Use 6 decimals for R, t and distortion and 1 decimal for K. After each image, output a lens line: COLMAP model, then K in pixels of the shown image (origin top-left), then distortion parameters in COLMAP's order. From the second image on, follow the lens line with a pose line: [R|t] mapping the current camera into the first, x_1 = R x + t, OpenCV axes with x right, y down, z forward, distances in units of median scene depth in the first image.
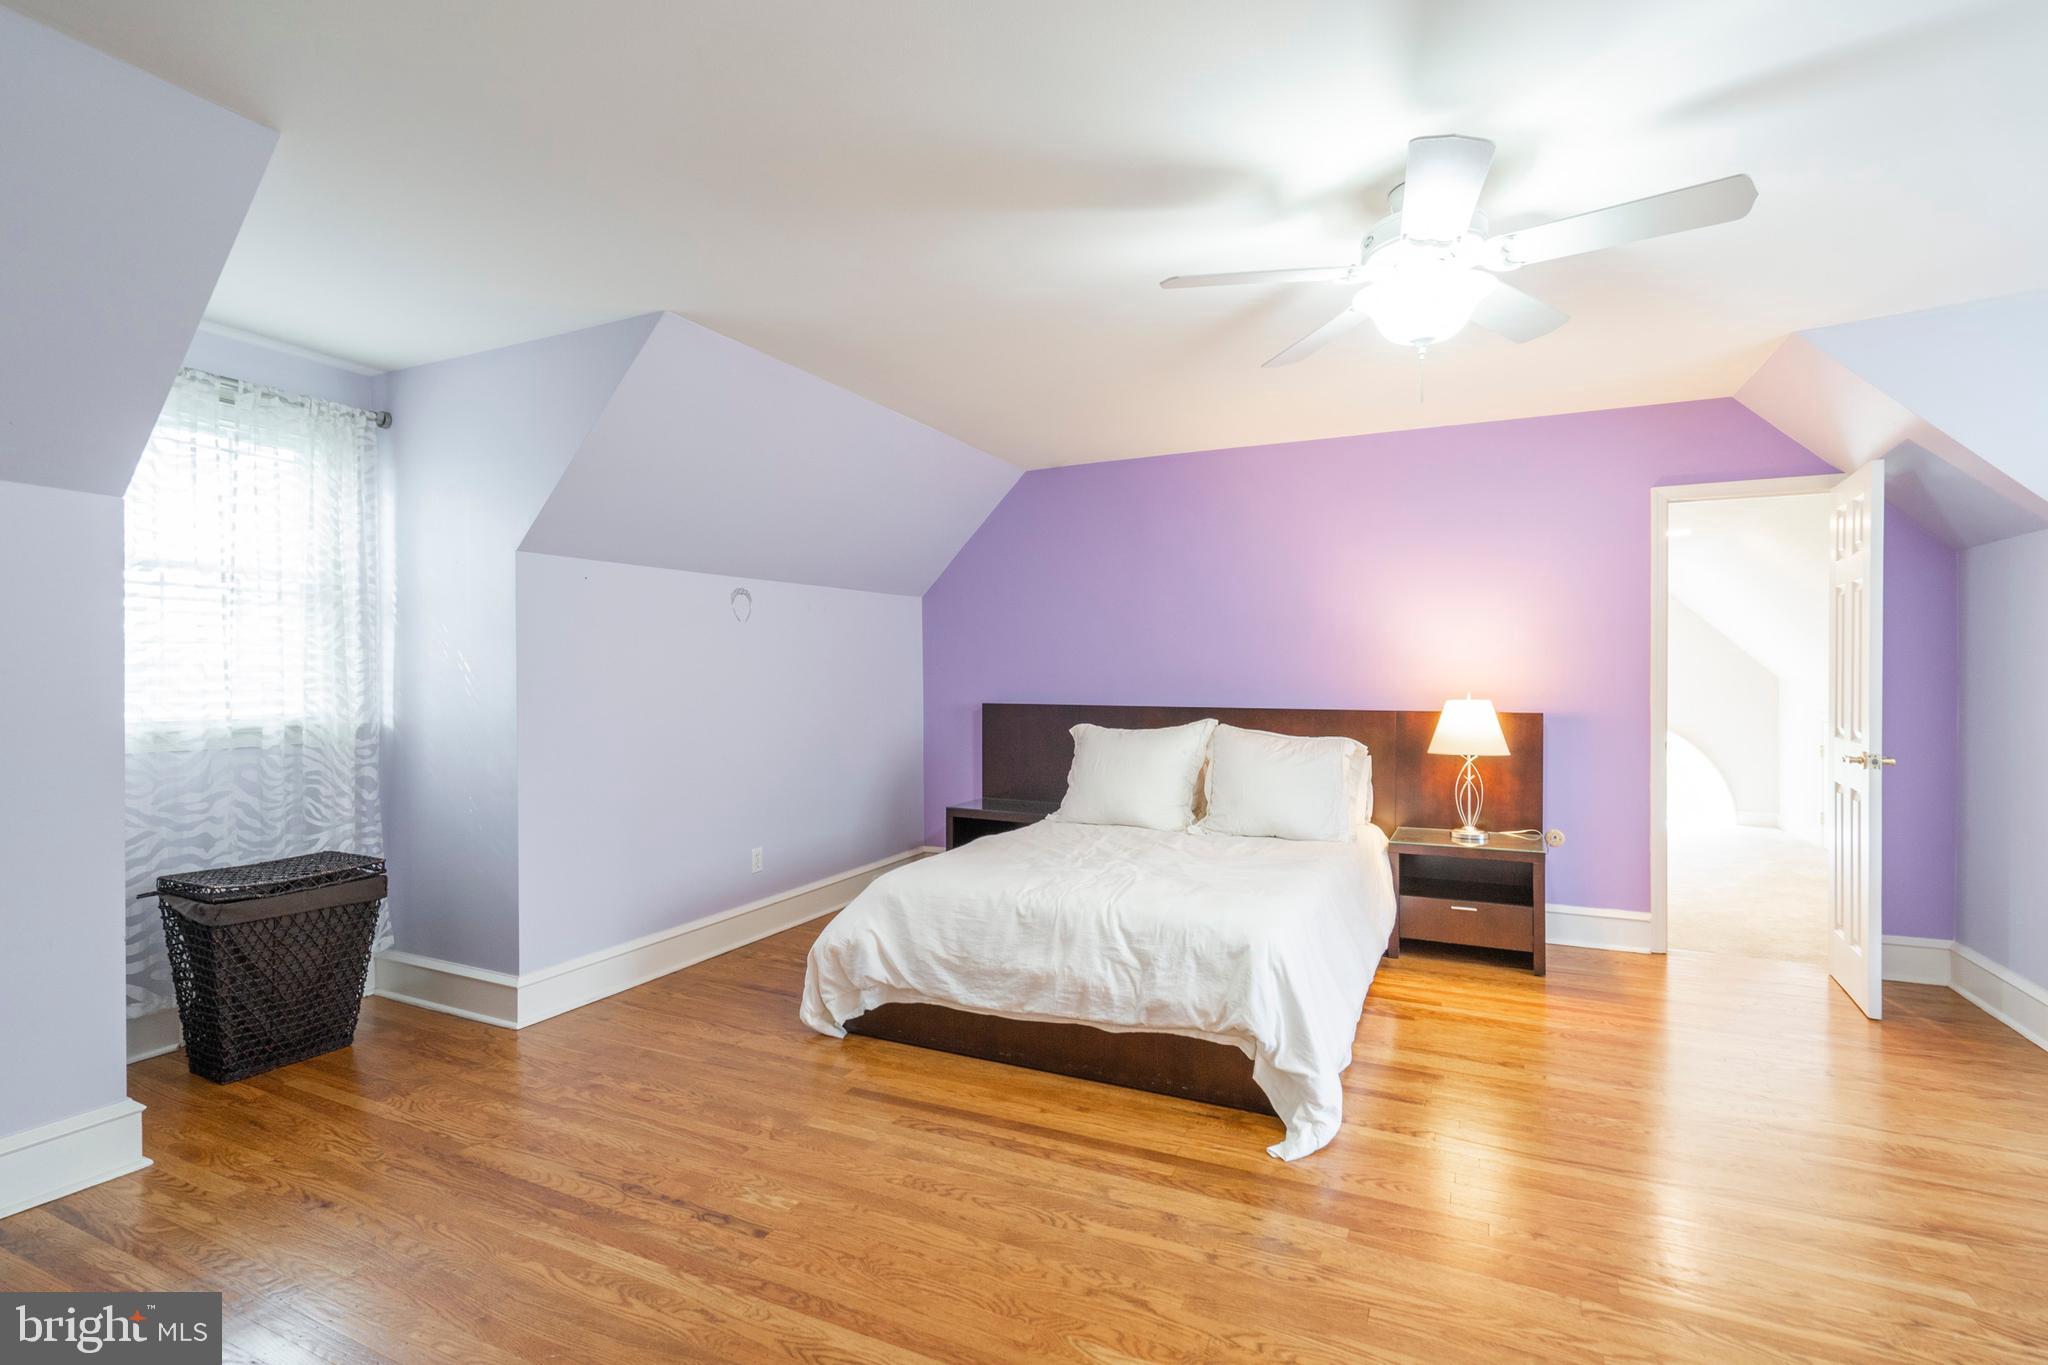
lens RADIAL K [[943.1, 0, 1022.3], [0, 943.1, 678.6], [0, 0, 1]] dist [-0.004805, 0.000686]
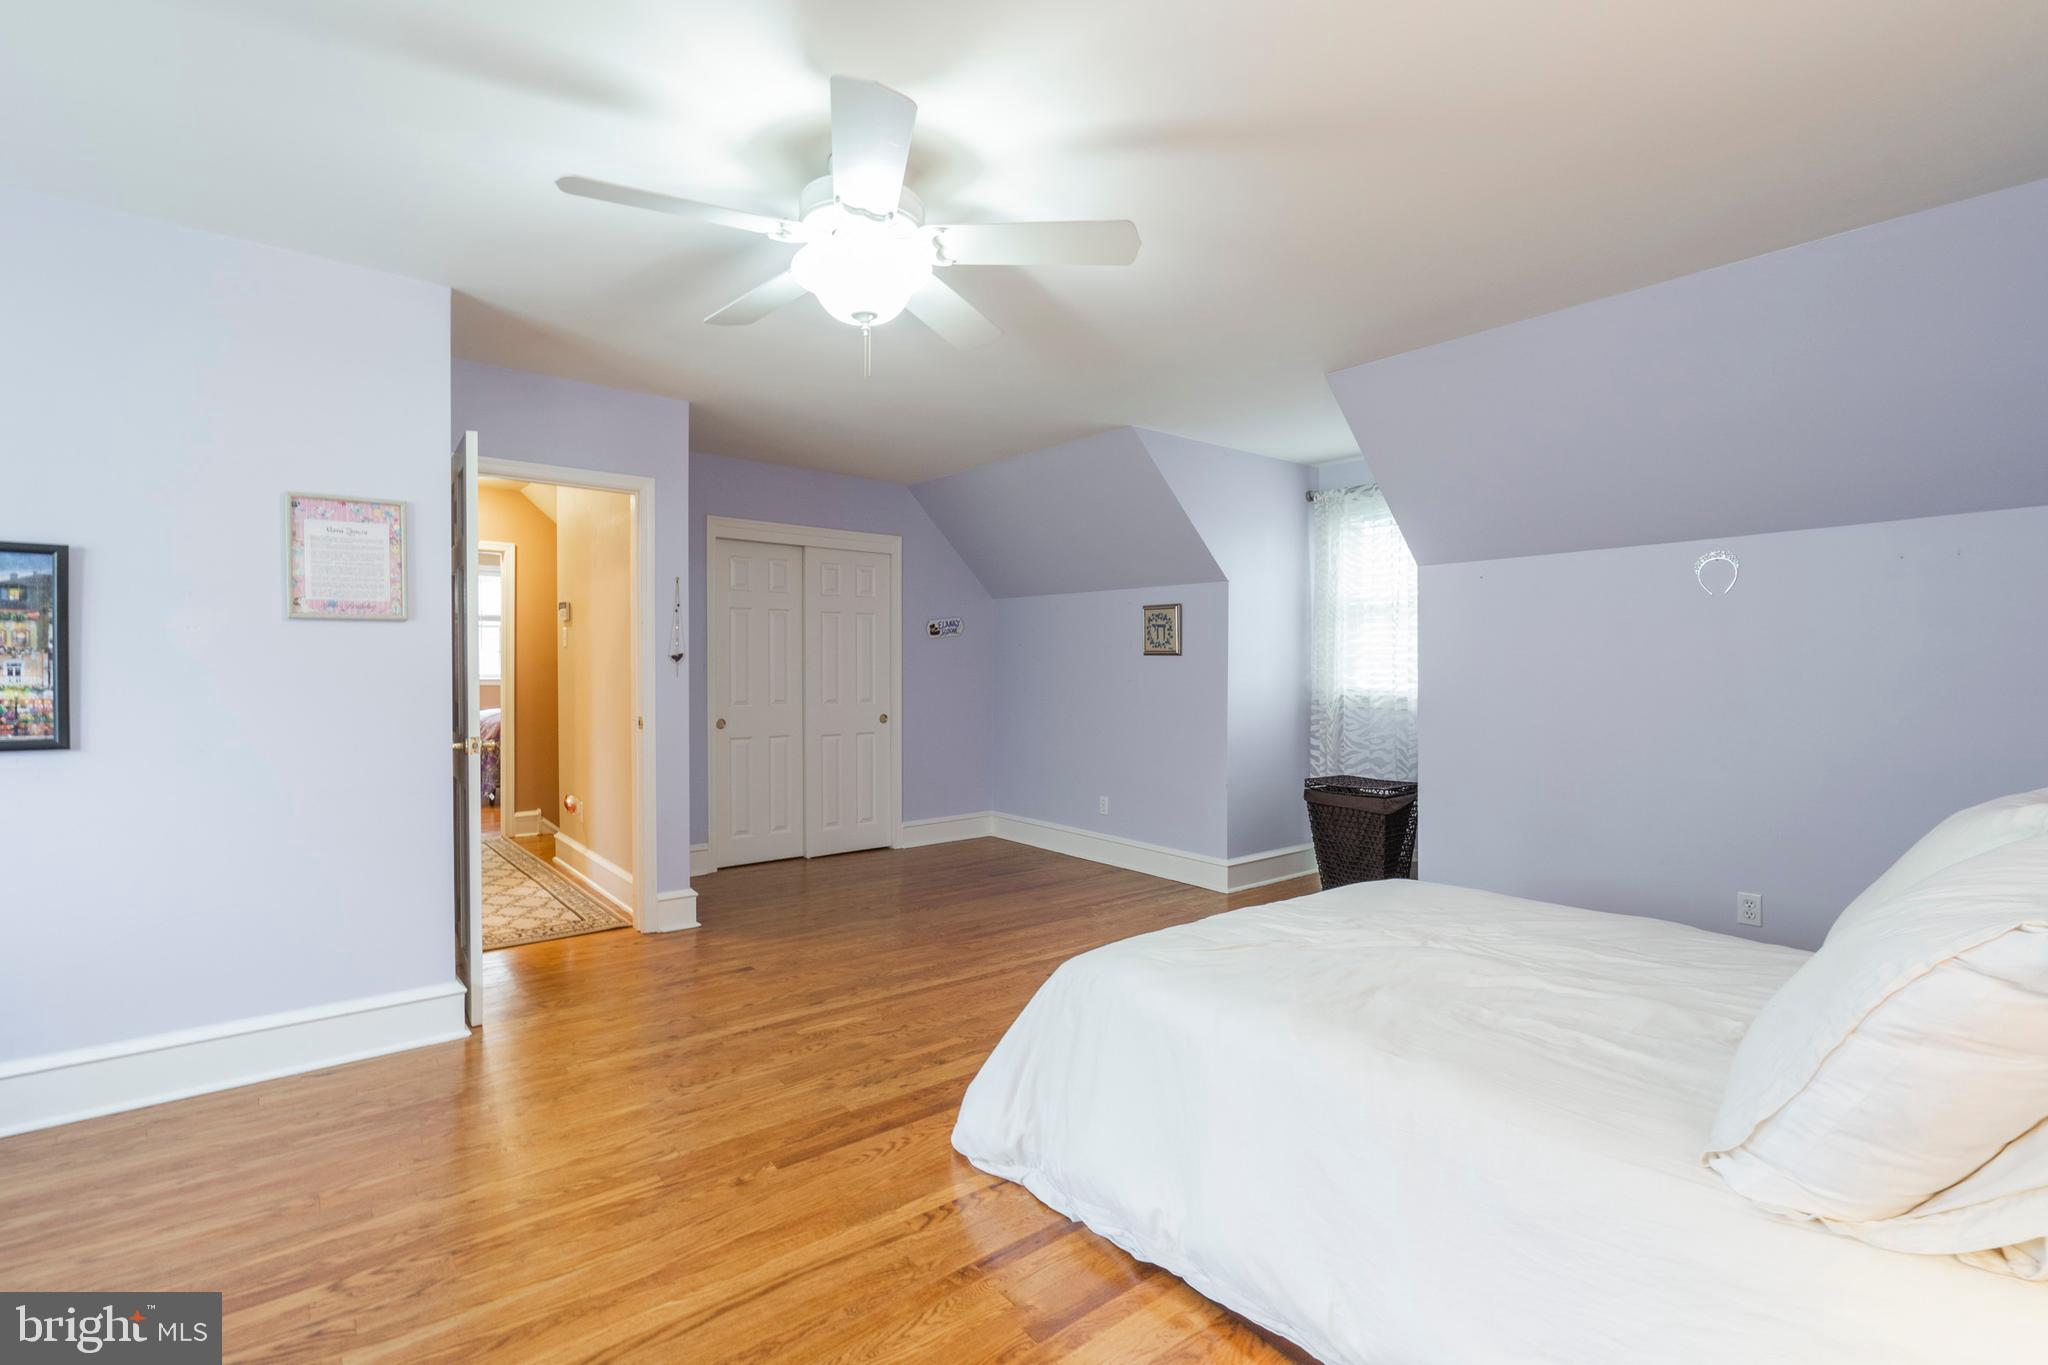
lens RADIAL K [[943.1, 0, 1022.3], [0, 943.1, 678.6], [0, 0, 1]] dist [-0.004805, 0.000686]
pose [[-0.424236, 0.014983, -0.905428, 1.001094], [-0.011725, 0.999688, 0.022037, -0.003518], [0.905476, 0.019965, -0.423928, 1.266570]]
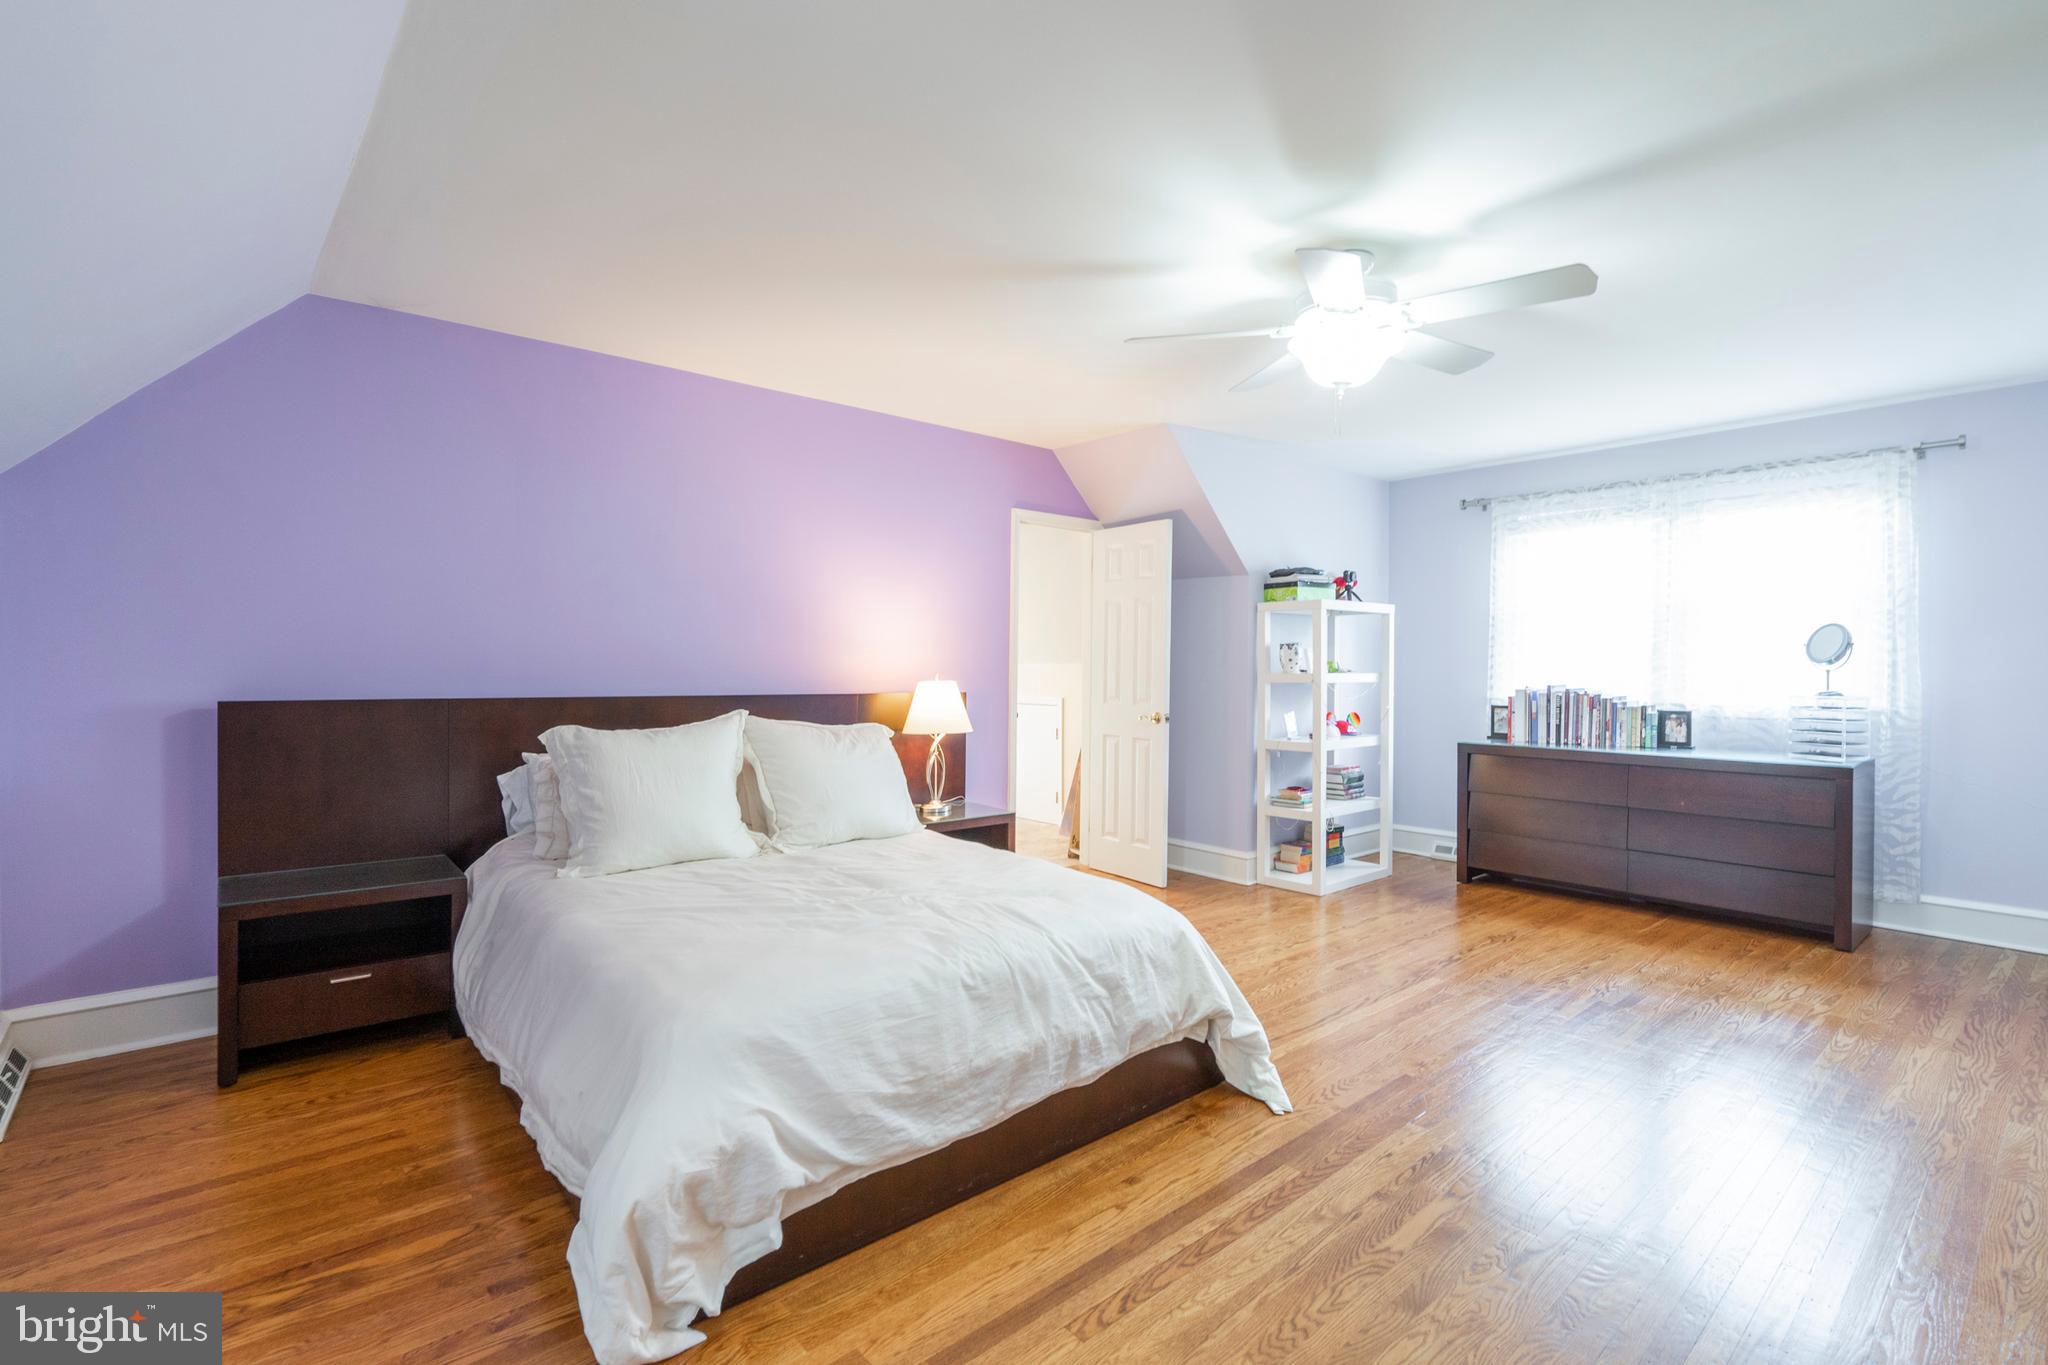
lens RADIAL K [[943.1, 0, 1022.3], [0, 943.1, 678.6], [0, 0, 1]] dist [-0.004805, 0.000686]
pose [[0.388733, -0.011151, 0.921283, -0.699791], [-0.008118, 0.999846, 0.015527, 0.002994], [-0.921315, -0.013515, 0.388583, 0.738729]]
